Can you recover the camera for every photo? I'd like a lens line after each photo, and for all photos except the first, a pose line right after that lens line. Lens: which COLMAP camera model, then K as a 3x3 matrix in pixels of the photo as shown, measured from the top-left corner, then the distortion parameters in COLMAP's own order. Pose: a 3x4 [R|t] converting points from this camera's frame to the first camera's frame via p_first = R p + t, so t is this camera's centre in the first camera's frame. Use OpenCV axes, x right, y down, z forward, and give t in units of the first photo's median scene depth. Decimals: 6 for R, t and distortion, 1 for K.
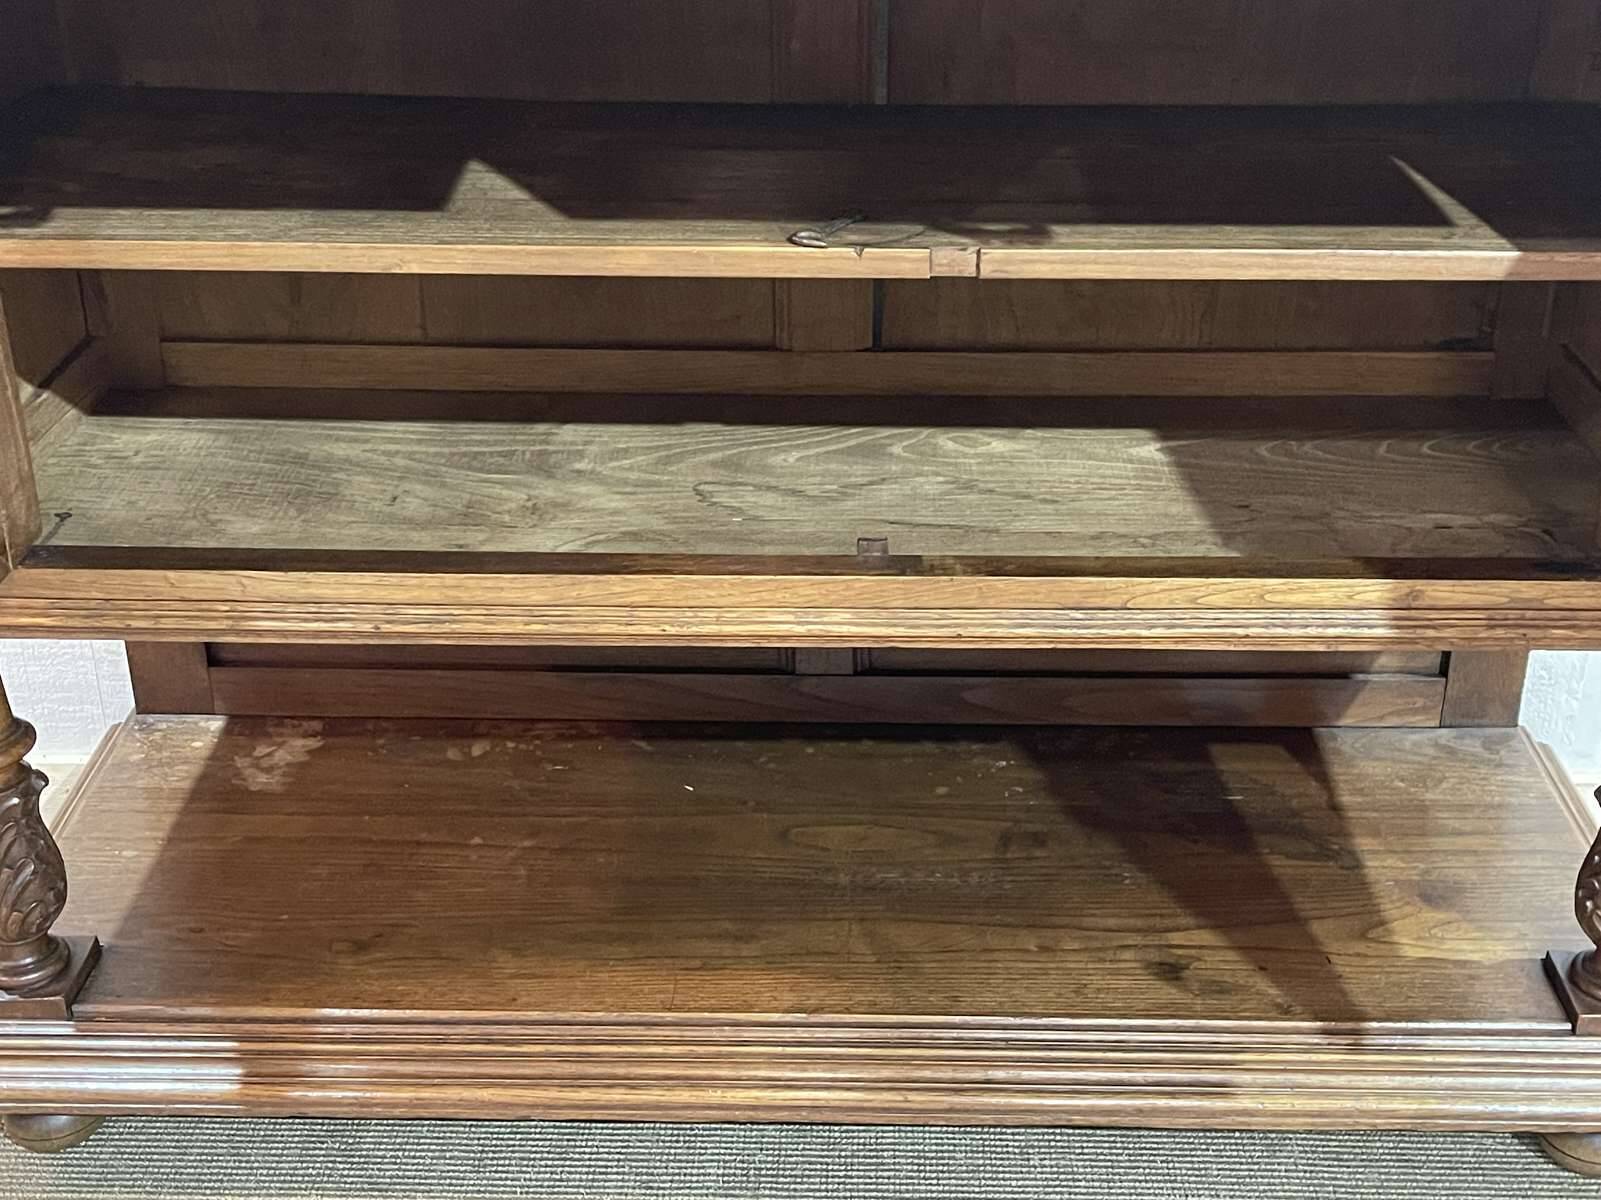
lens RADIAL K [[2090.5, 0, 800.5], [0, 2090.5, 600.0], [0, 0, 1]] dist [0.117863, -0.410103]
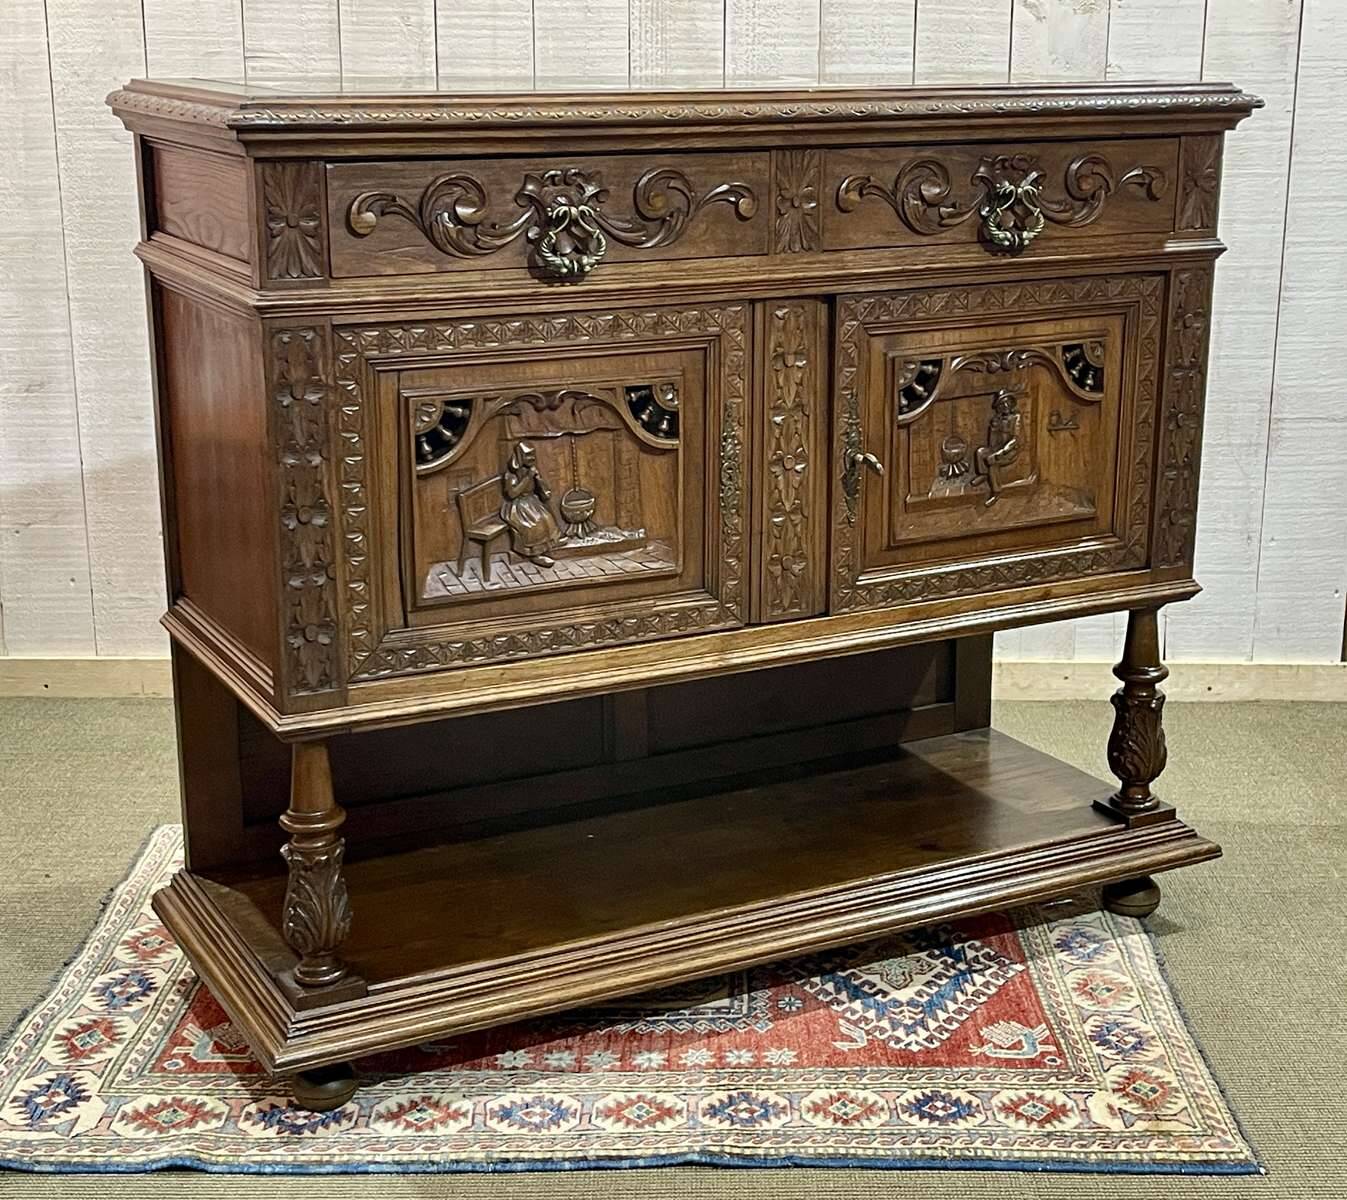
lens RADIAL K [[2139.7, 0, 704.1], [0, 2139.7, 599.2], [0, 0, 1]] dist [0.164825, -0.582591]
pose [[0.868232, -0.125108, 0.480126, -0.955862], [0.216652, 0.966155, -0.140026, 0.215165], [-0.446358, 0.225595, 0.865951, -0.607571]]
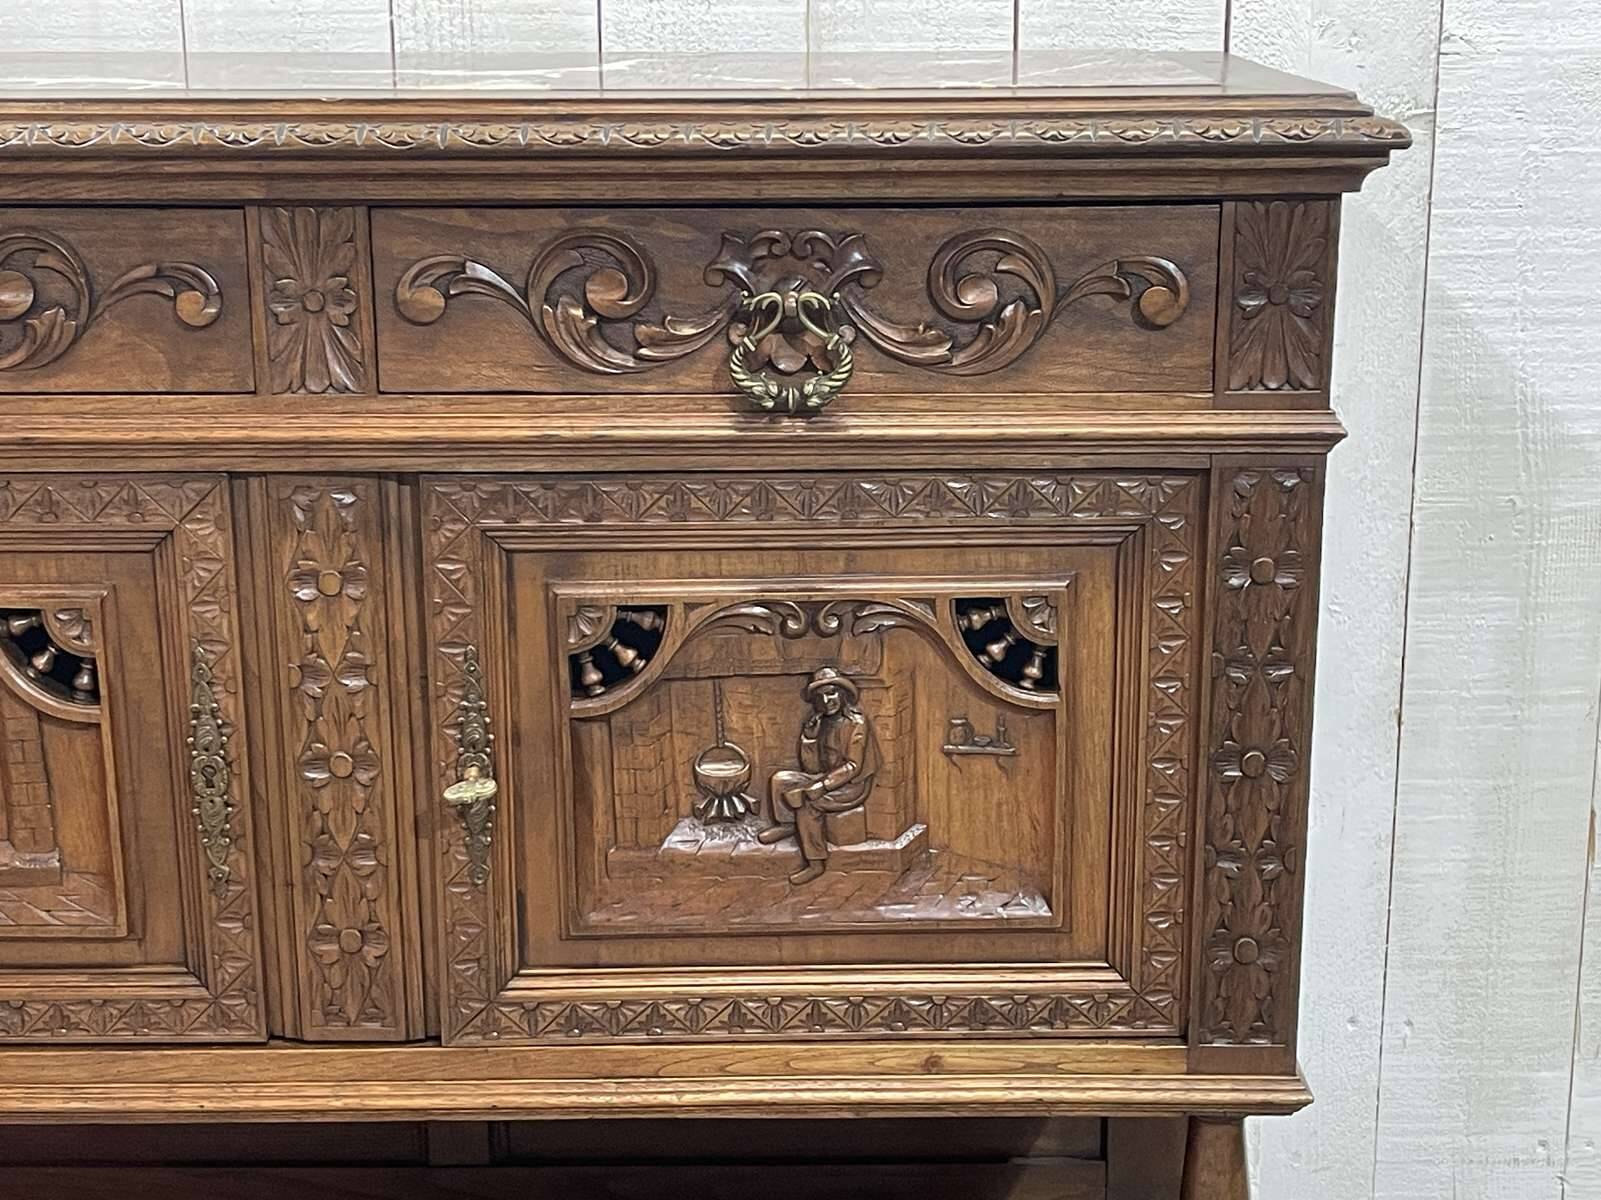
lens RADIAL K [[2549.1, 0, 800.5], [0, 2549.1, 600.0], [0, 0, 1]] dist [0.177656, -0.680488]
pose [[0.999883, -0.007654, 0.013222, 0.209102], [0.010150, 0.979641, -0.200501, 0.027265], [-0.011418, 0.200612, 0.979604, -0.273221]]
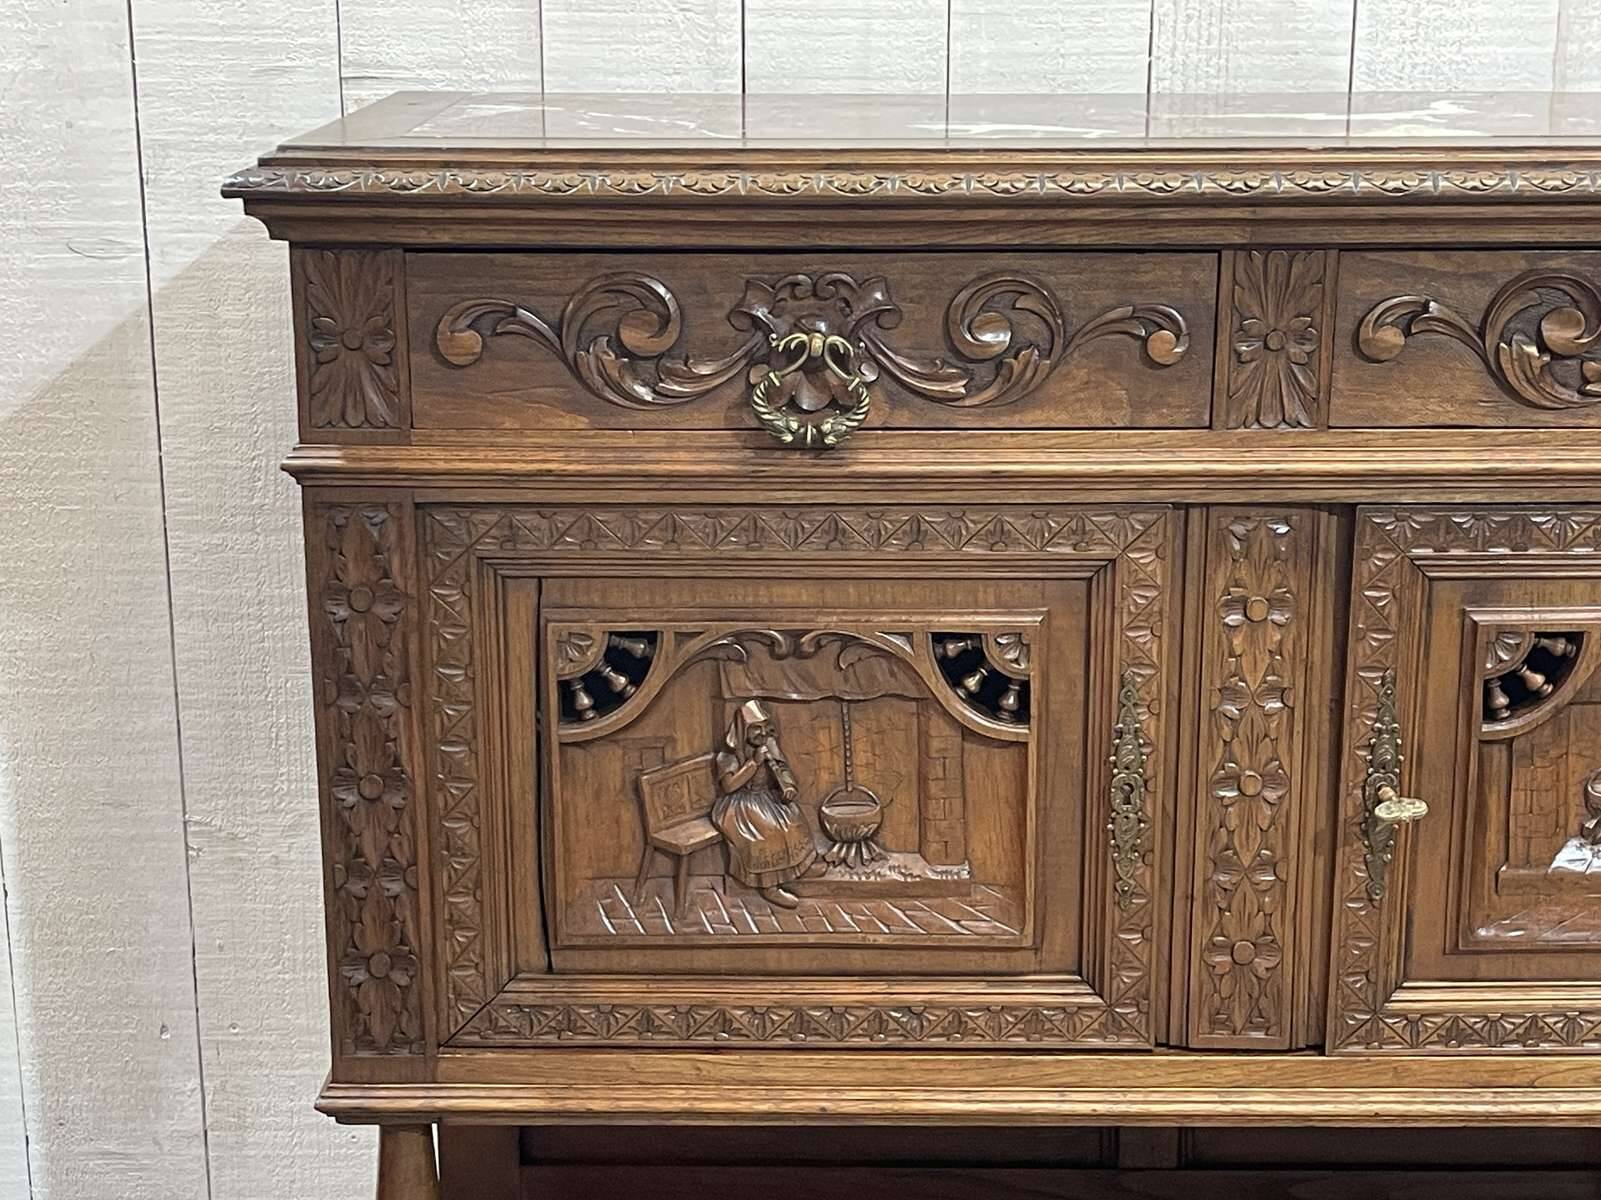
lens RADIAL K [[2549.1, 0, 800.5], [0, 2549.1, 600.0], [0, 0, 1]] dist [0.177656, -0.680488]
pose [[0.999802, -0.004373, 0.019414, -0.237334], [0.008197, 0.979444, -0.201548, 0.022295], [-0.018133, 0.201667, 0.979286, -0.317185]]
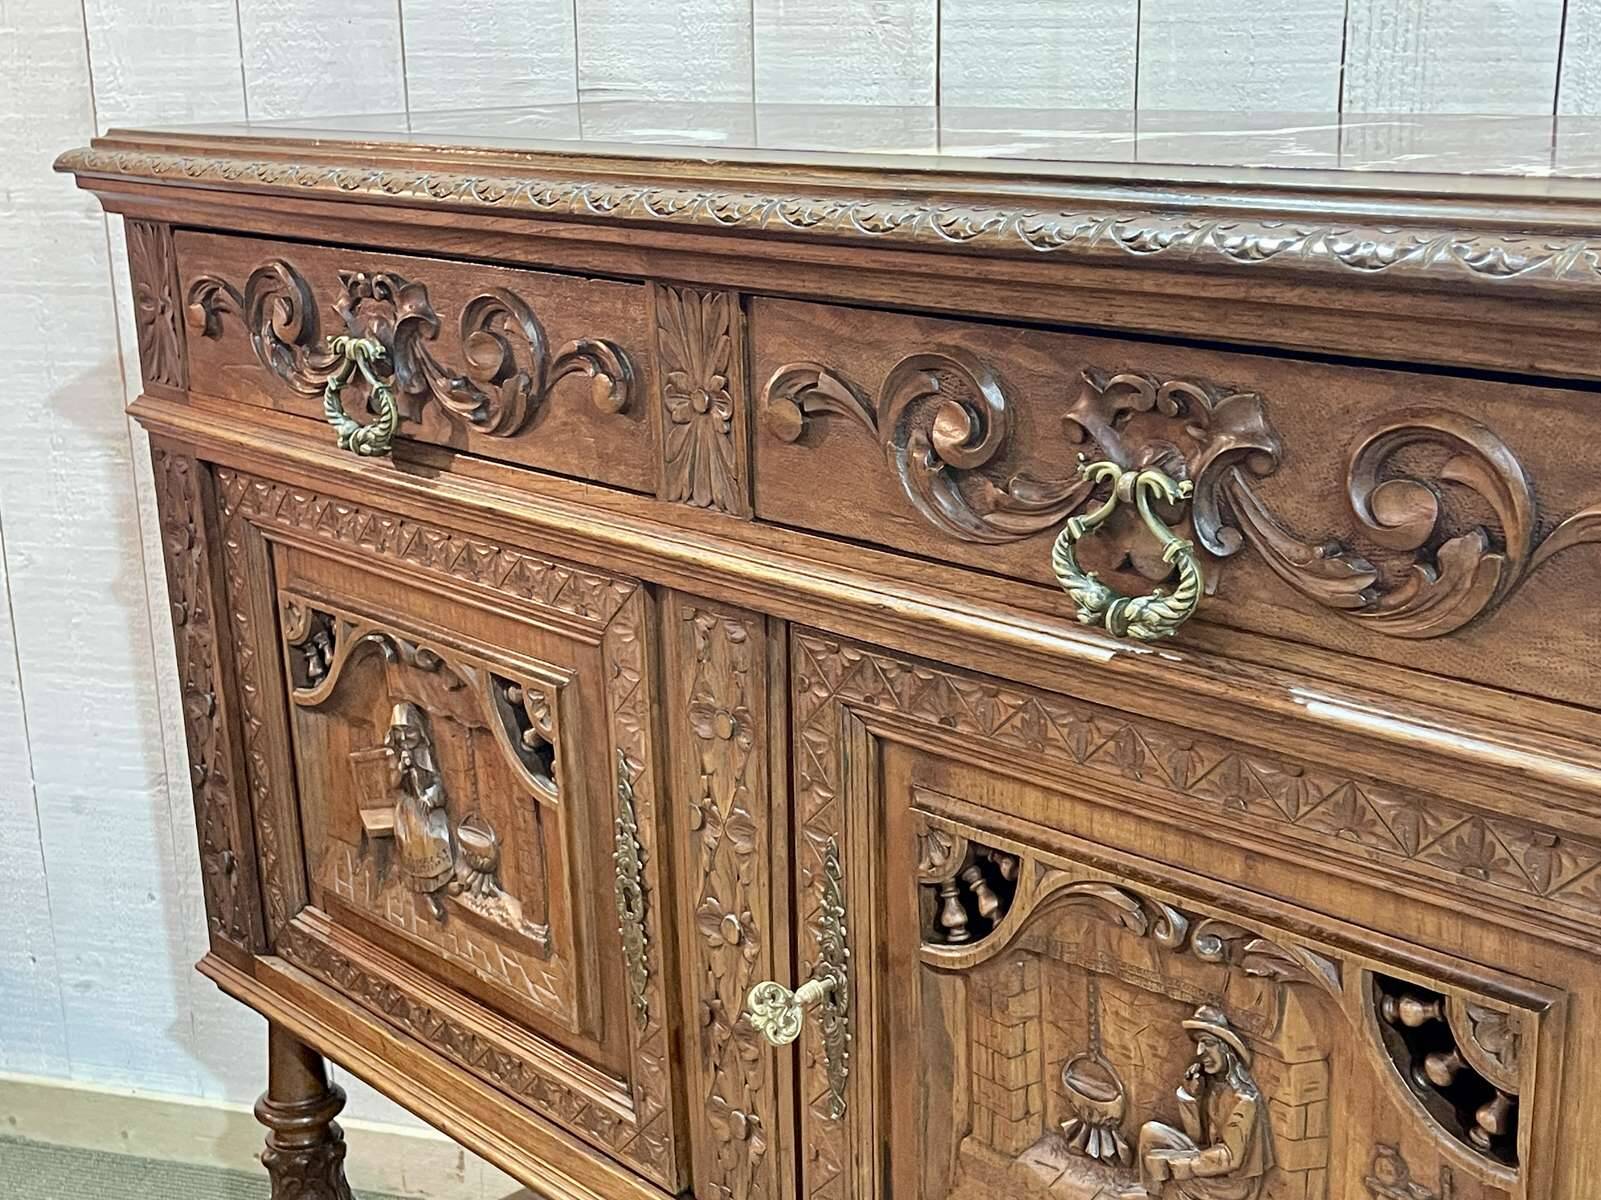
lens RADIAL K [[2013.8, 0, 800.5], [0, 2013.8, 600.0], [0, 0, 1]] dist [0.125718, -0.358582]
pose [[0.708535, 0.177736, -0.682926, 0.569291], [-0.296291, 0.953254, -0.059311, -0.229321], [0.640460, 0.244369, 0.728076, 0.312435]]
